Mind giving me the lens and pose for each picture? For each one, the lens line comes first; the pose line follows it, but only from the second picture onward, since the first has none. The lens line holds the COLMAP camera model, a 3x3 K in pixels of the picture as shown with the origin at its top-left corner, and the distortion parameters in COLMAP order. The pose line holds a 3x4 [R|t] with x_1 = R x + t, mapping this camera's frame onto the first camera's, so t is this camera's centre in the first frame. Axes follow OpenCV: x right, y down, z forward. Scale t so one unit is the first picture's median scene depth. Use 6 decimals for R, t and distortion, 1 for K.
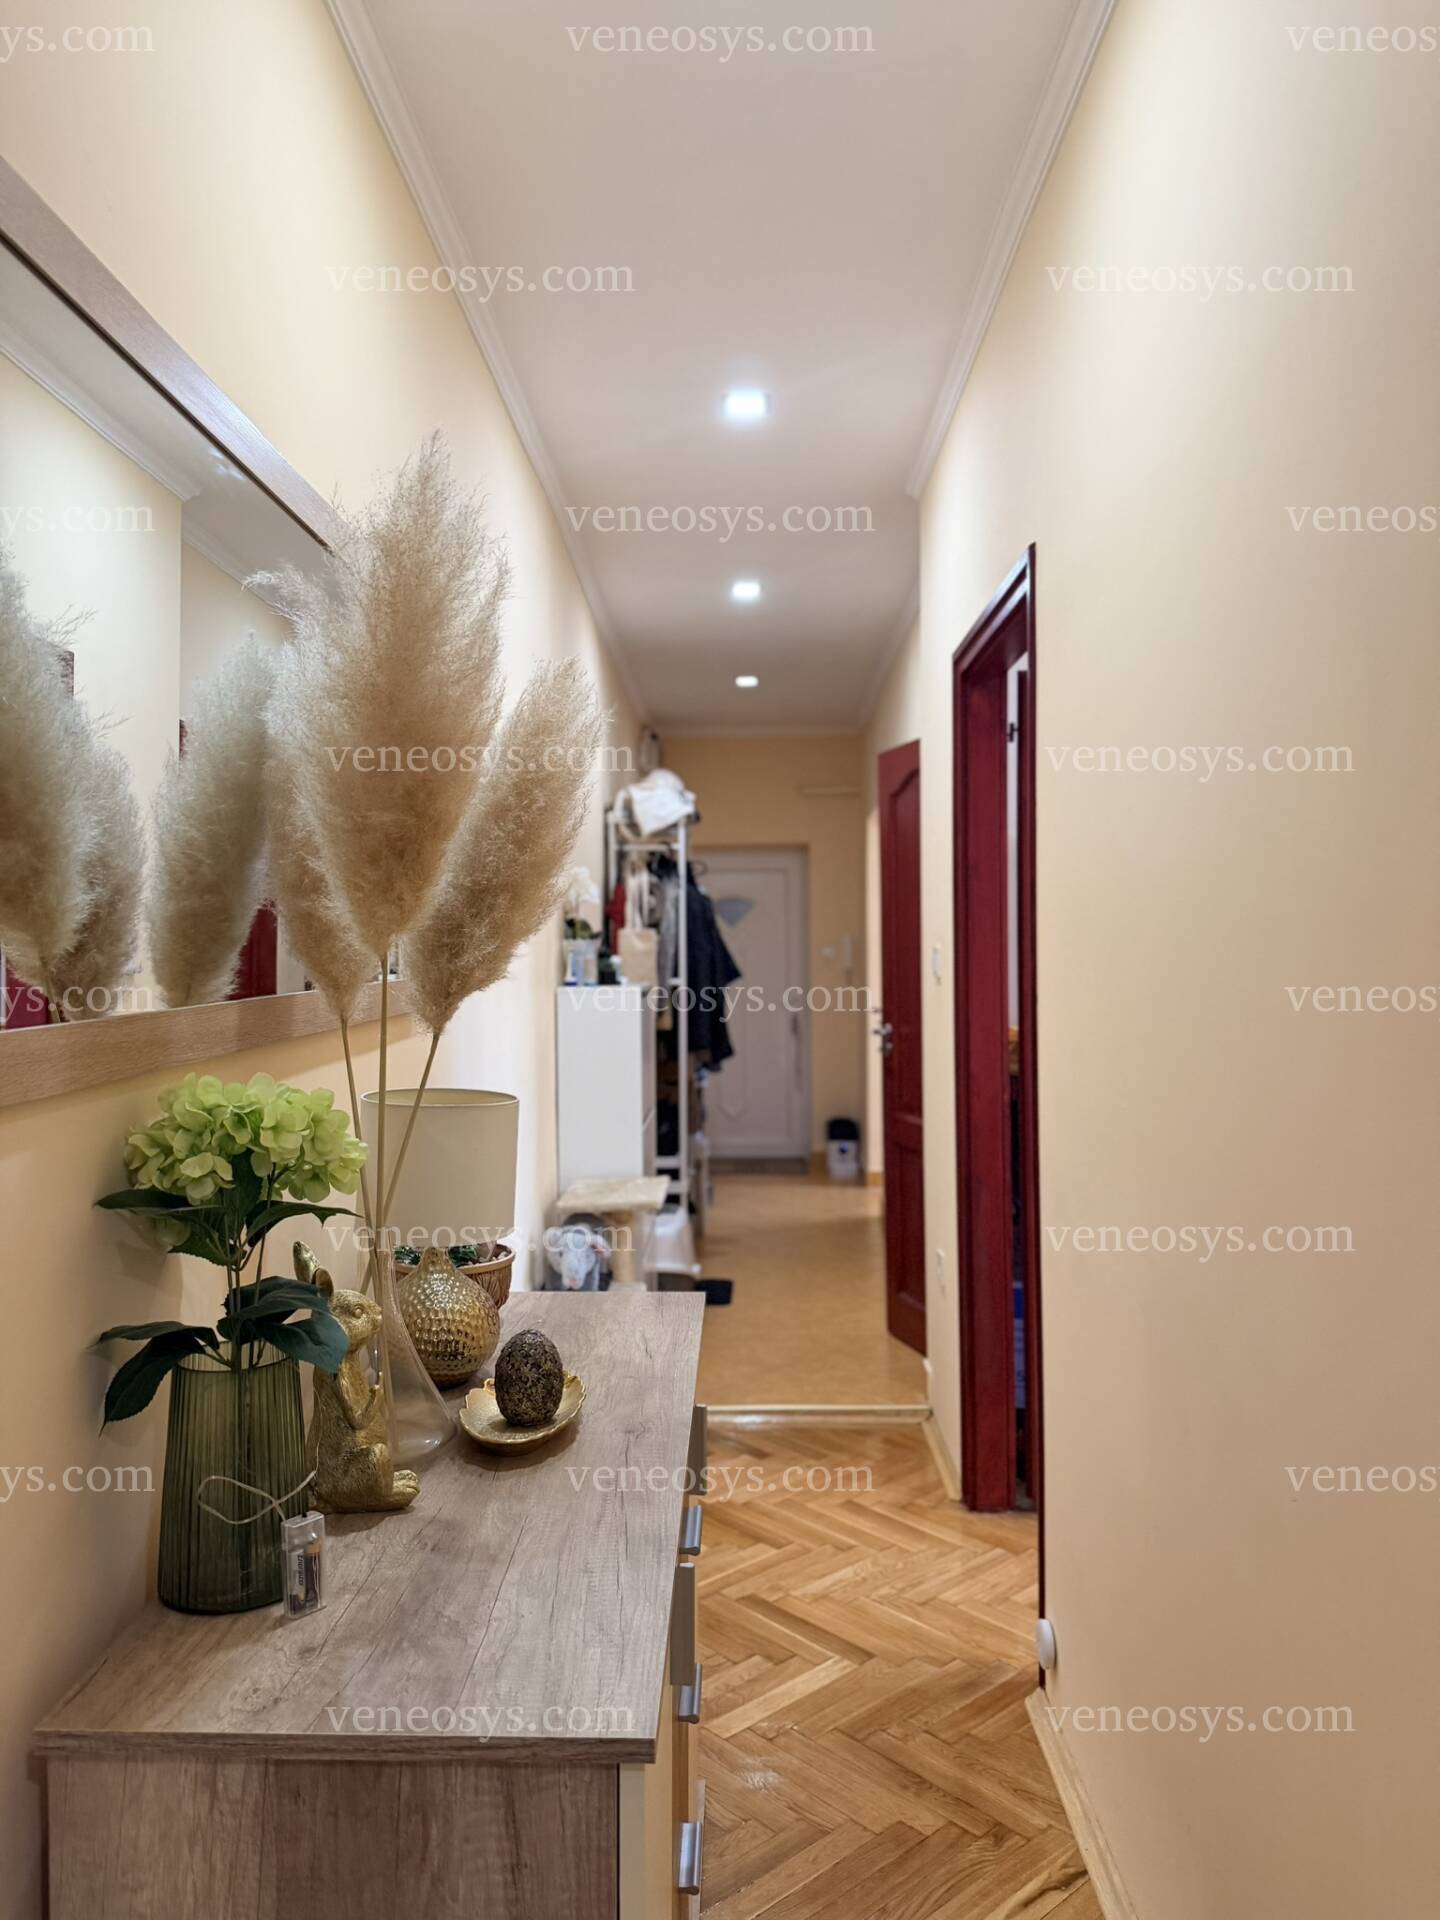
lens RADIAL K [[1350.7, 0, 731.2], [0, 1350.7, 955.1], [0, 0, 1]] dist [0.081152, -0.085164]
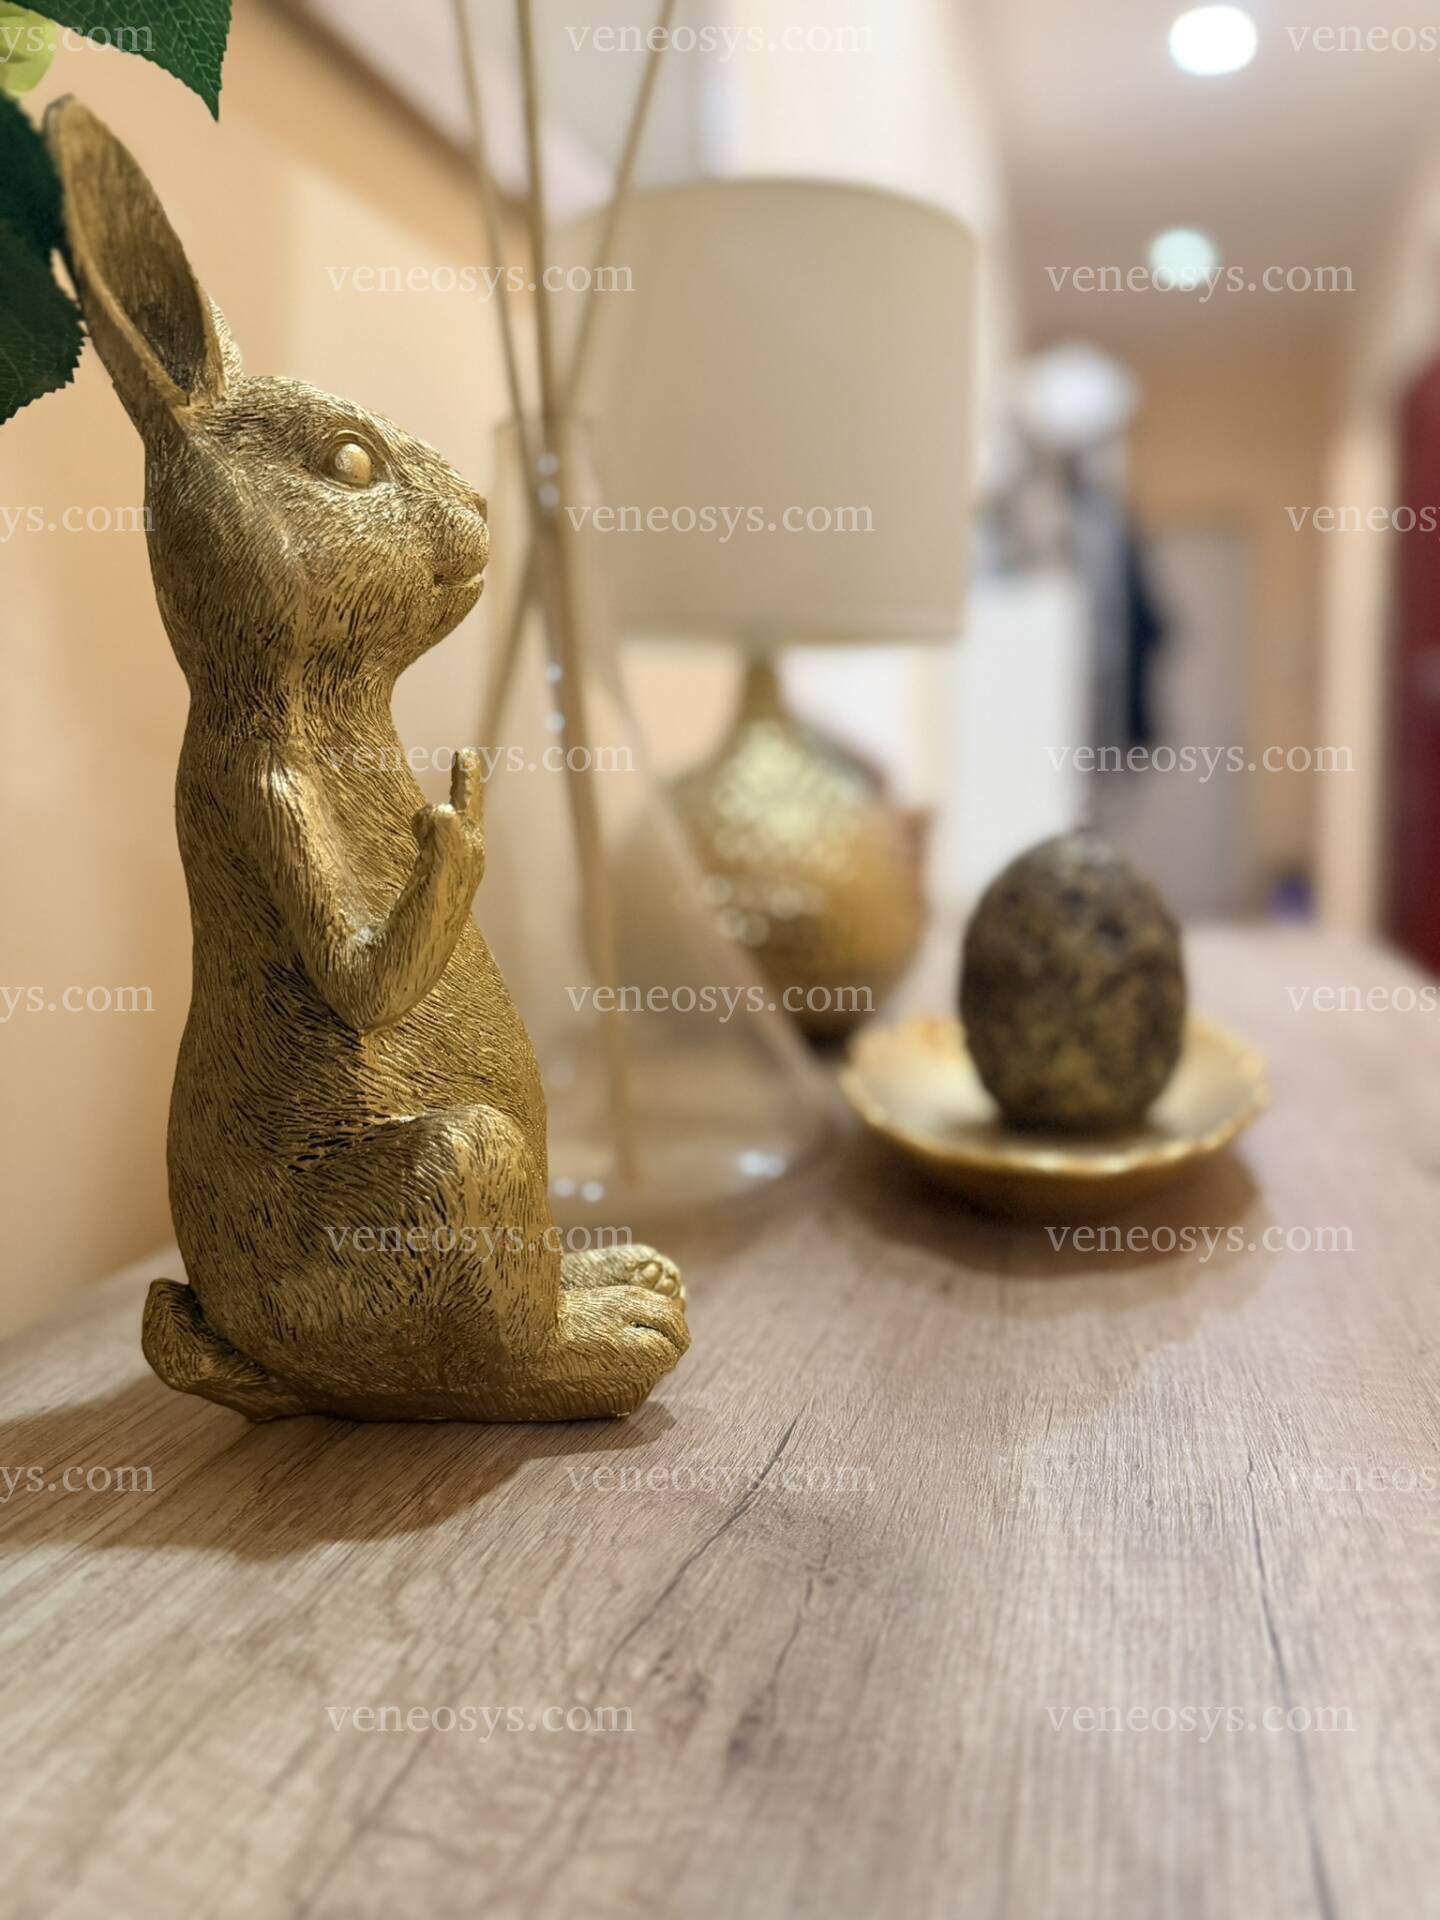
lens RADIAL K [[1350.7, 0, 719.1], [0, 1350.7, 955.6], [0, 0, 1]] dist [0.081152, -0.085164]
pose [[0.966352, 0.014781, -0.256799, -0.163679], [0.021979, 0.989951, 0.139690, 0.291577], [0.256283, -0.140634, 0.956316, 0.778627]]
